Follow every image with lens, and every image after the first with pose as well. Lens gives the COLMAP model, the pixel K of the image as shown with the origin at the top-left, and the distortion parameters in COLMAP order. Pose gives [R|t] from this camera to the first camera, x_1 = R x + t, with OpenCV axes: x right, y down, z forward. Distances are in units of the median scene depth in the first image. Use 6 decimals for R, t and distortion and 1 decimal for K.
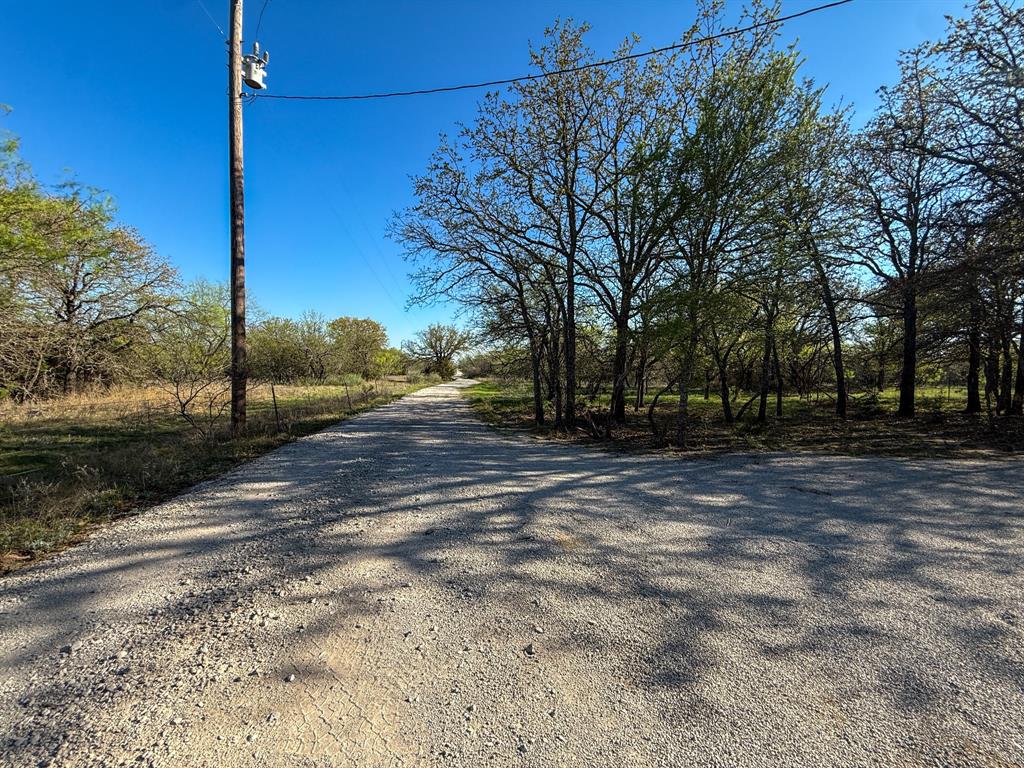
lens RADIAL K [[408.3, 0, 514.5], [0, 408.3, 385.9], [0, 0, 1]] dist [-0.001565, 0.000075]
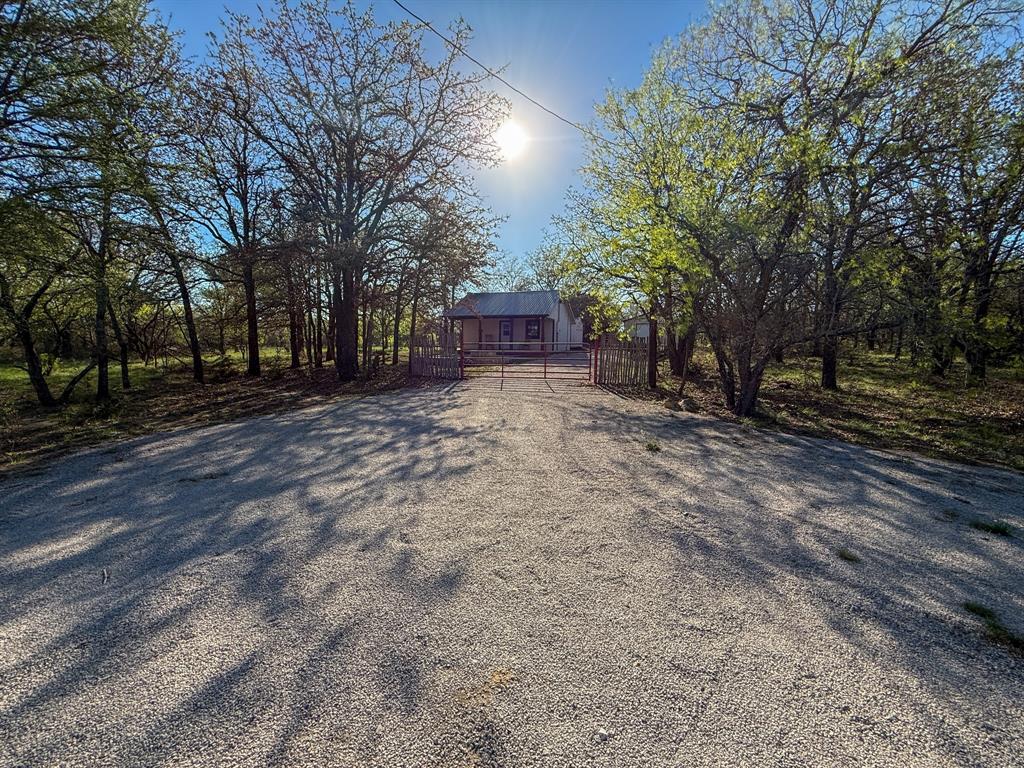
lens RADIAL K [[408.3, 0, 508.7], [0, 408.3, 385.5], [0, 0, 1]] dist [-0.001565, 0.000075]
pose [[0.218311, -0.112274, 0.969399, 0.040037], [0.025626, 0.993677, 0.109315, -0.003243], [-0.975543, 0.000977, 0.219808, 0.116881]]
